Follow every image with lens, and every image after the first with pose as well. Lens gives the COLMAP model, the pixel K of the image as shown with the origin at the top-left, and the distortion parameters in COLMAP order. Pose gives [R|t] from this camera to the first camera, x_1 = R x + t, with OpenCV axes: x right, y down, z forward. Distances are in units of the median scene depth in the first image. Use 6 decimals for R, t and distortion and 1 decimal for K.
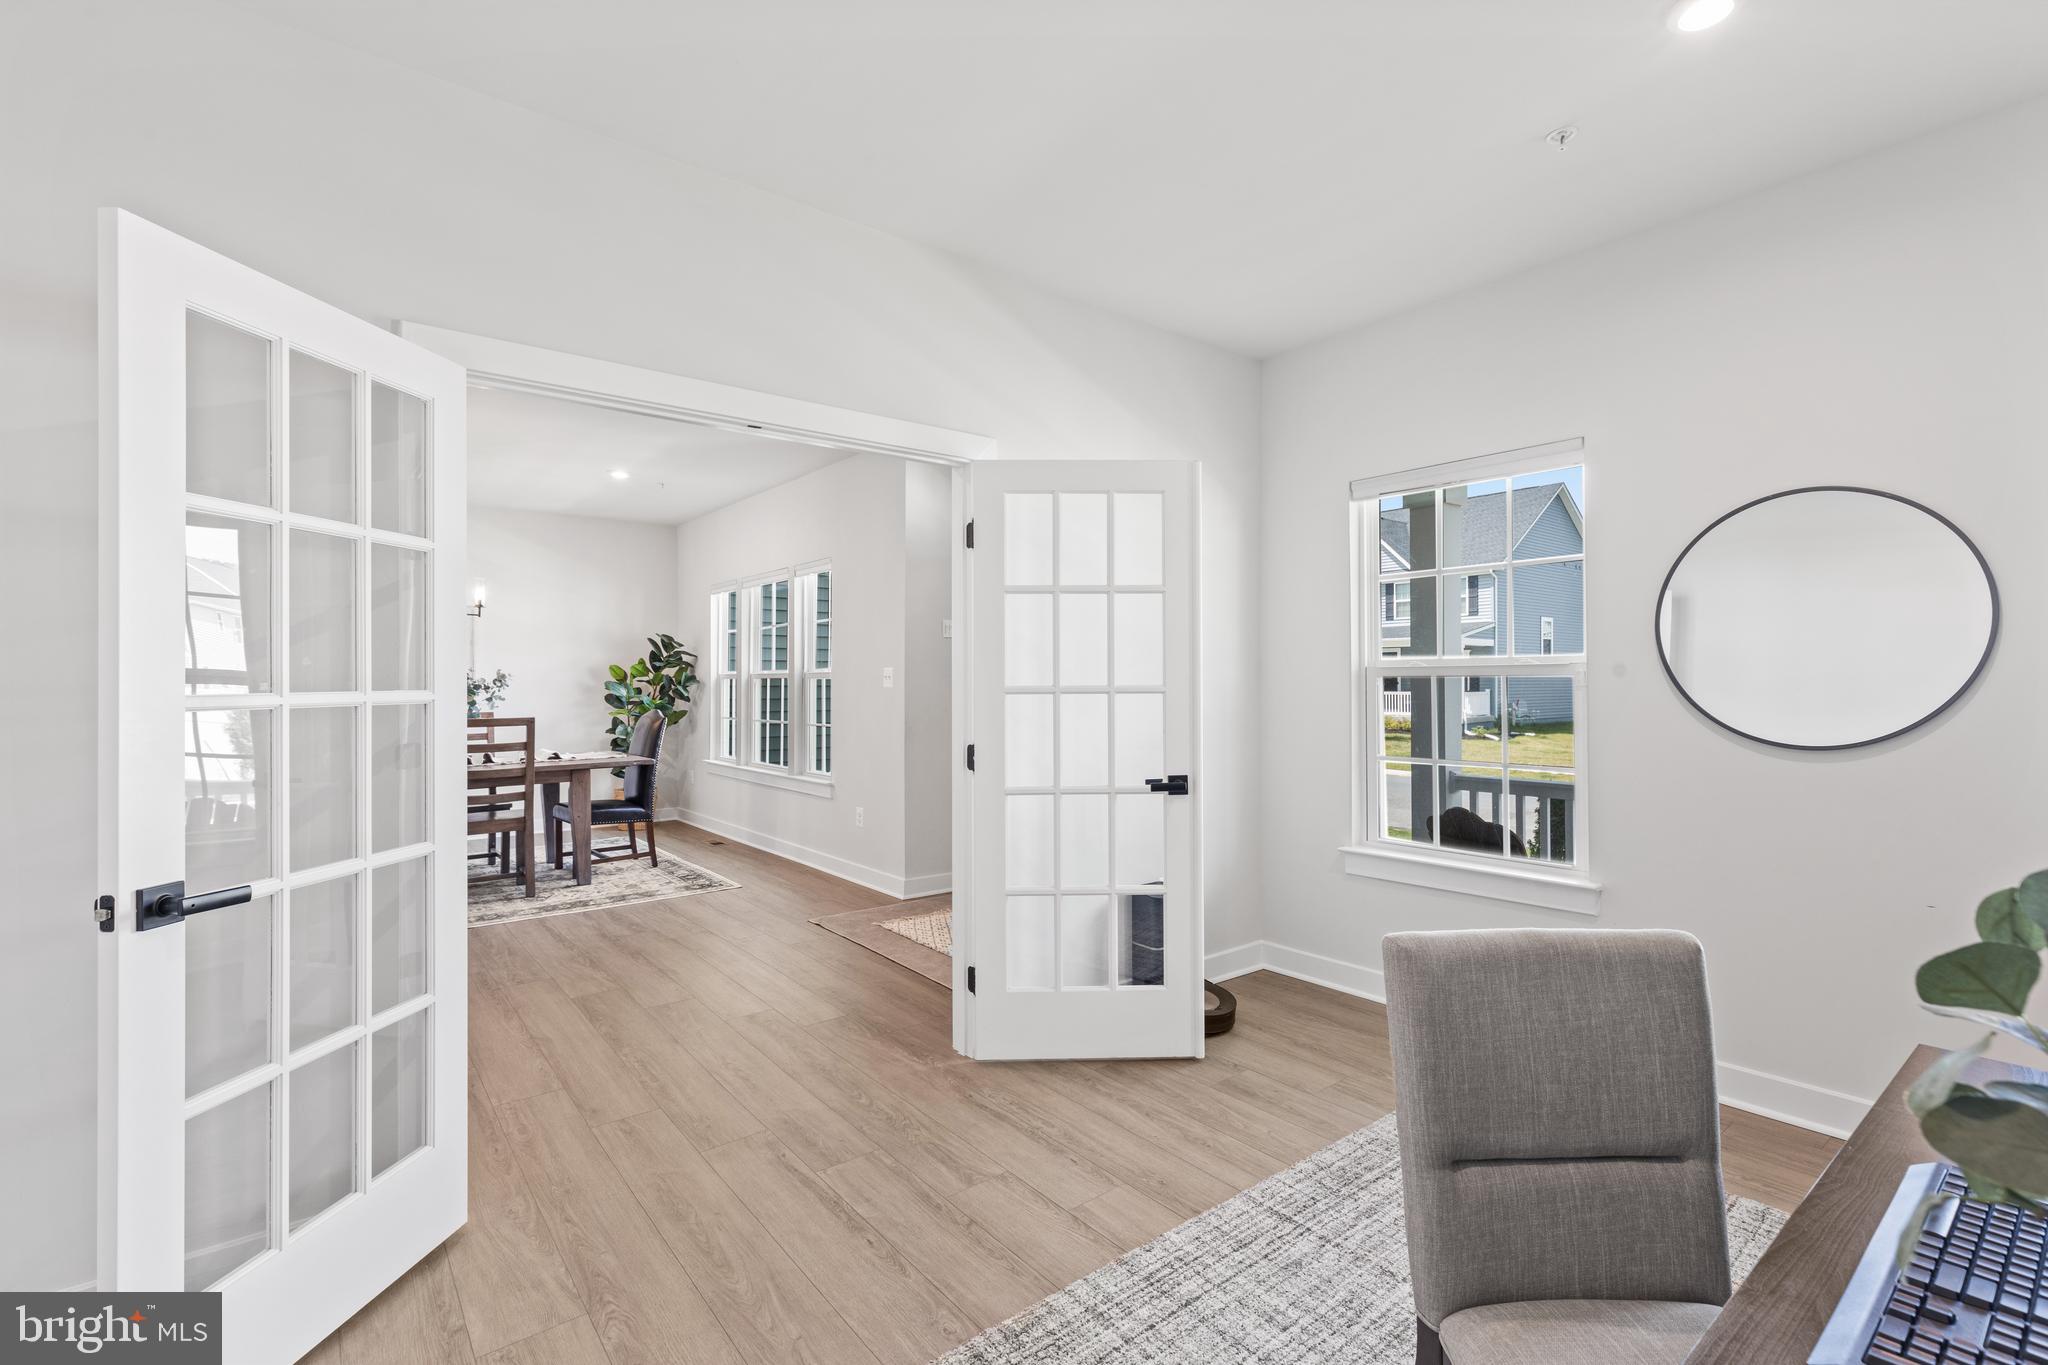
lens RADIAL K [[925.4, 0, 1035.1], [0, 925.4, 671.6], [0, 0, 1]] dist [0.004784, -0.001321]
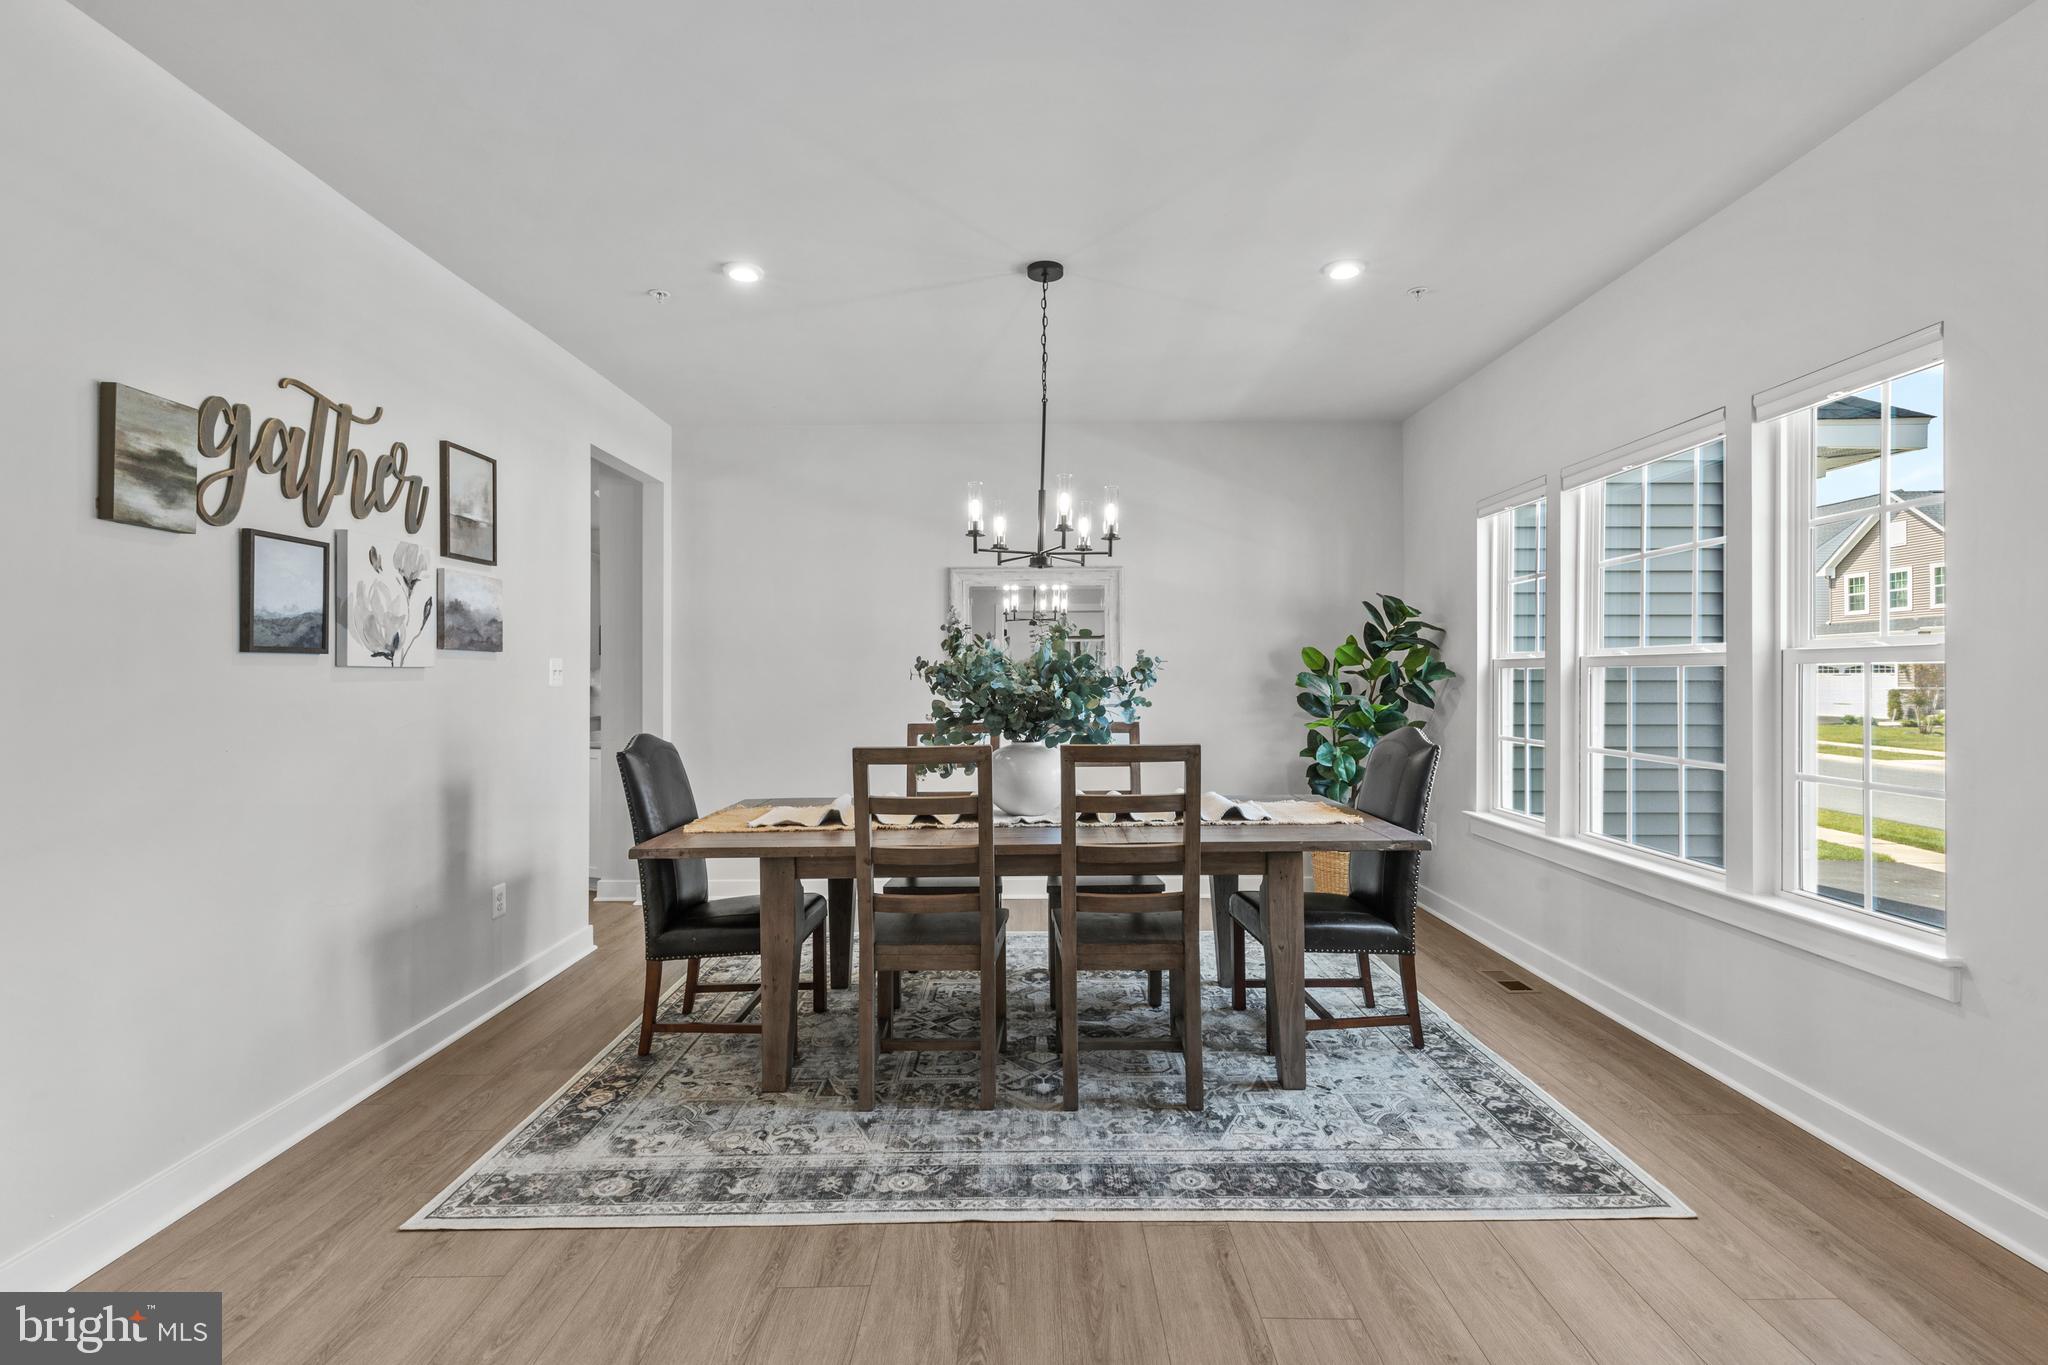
lens RADIAL K [[925.4, 0, 1026.8], [0, 925.4, 673.7], [0, 0, 1]] dist [0.004784, -0.001321]
pose [[0.781089, -0.000210, -0.624420, -0.261314], [0.006081, 0.999955, 0.007270, 0.006653], [0.624391, -0.009476, 0.781055, 0.478957]]
